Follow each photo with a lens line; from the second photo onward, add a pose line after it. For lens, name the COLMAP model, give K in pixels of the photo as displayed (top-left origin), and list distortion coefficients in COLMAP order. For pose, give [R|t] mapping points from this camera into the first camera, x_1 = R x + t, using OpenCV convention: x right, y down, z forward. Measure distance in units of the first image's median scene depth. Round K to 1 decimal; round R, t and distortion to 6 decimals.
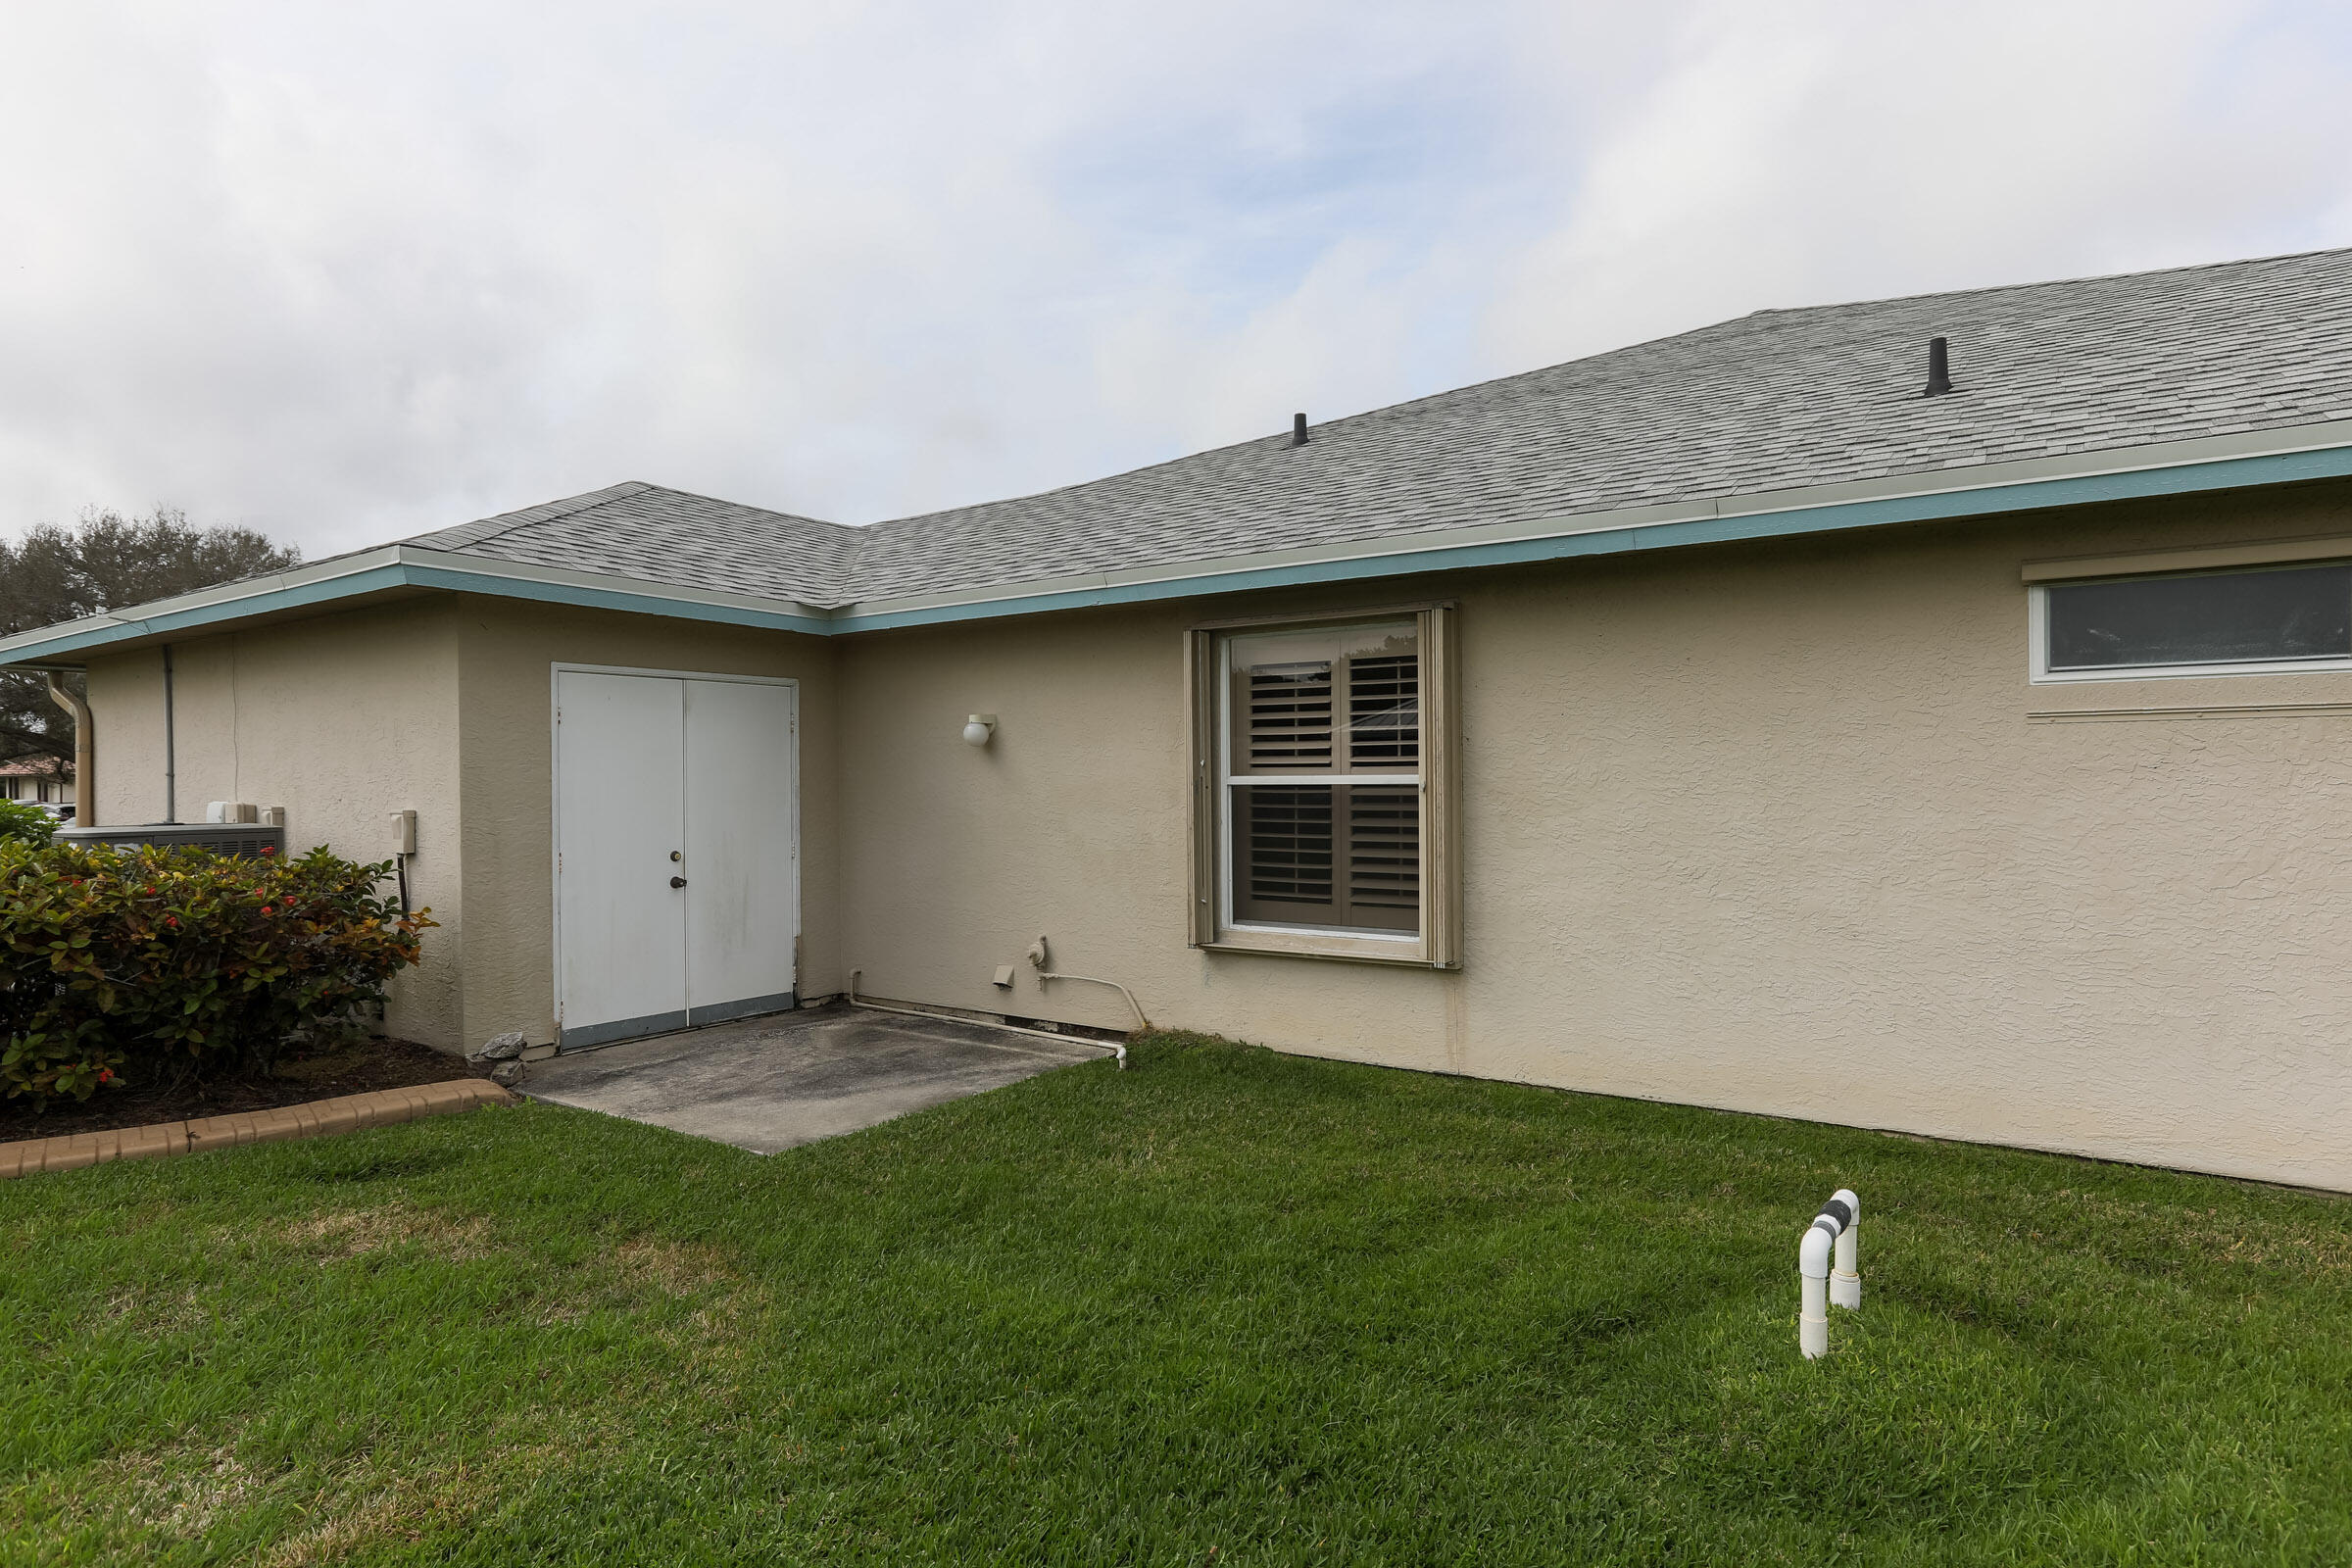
lens RADIAL K [[1212.0, 0, 1168.2], [0, 1212.0, 785.8], [0, 0, 1]] dist [0.023017, -0.005990]
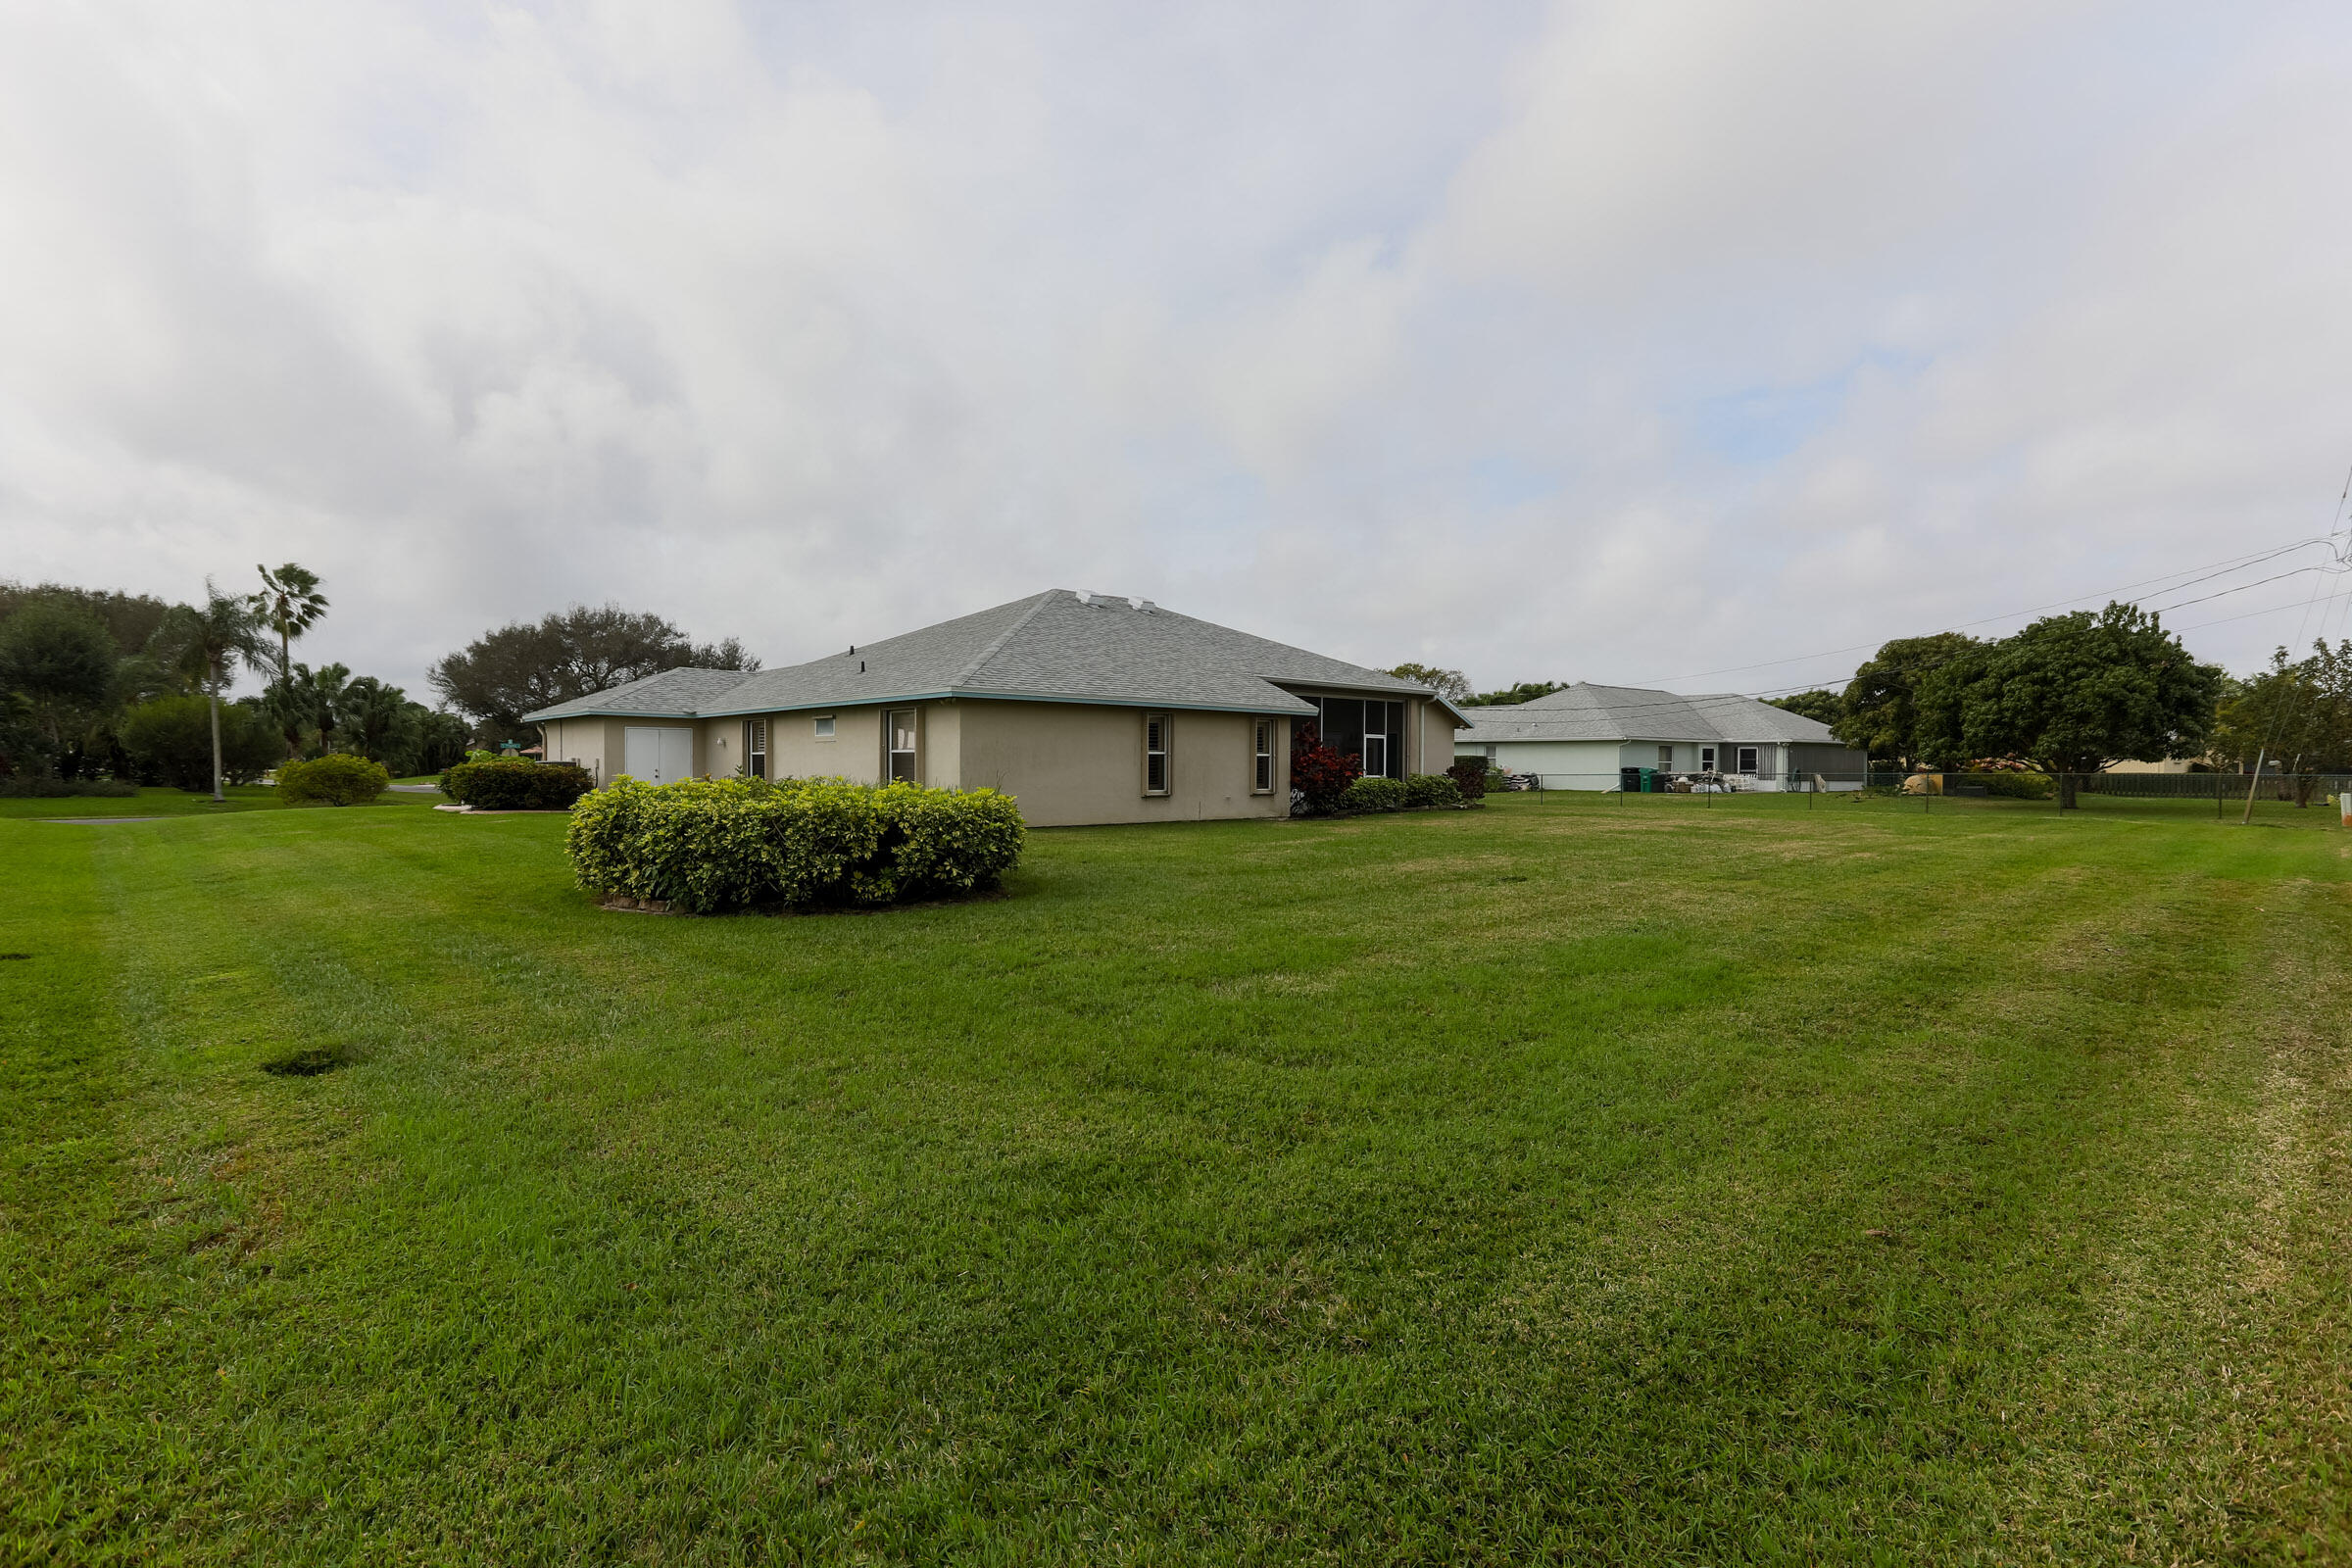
lens RADIAL K [[1067.6, 0, 1194.6], [0, 1067.6, 797.5], [0, 0, 1]] dist [-0.003683, 0.001080]
pose [[0.979095, 0.018003, -0.202607, 2.054811], [-0.013286, 0.999609, 0.024618, 0.033876], [0.202971, -0.021411, 0.978951, -2.130227]]
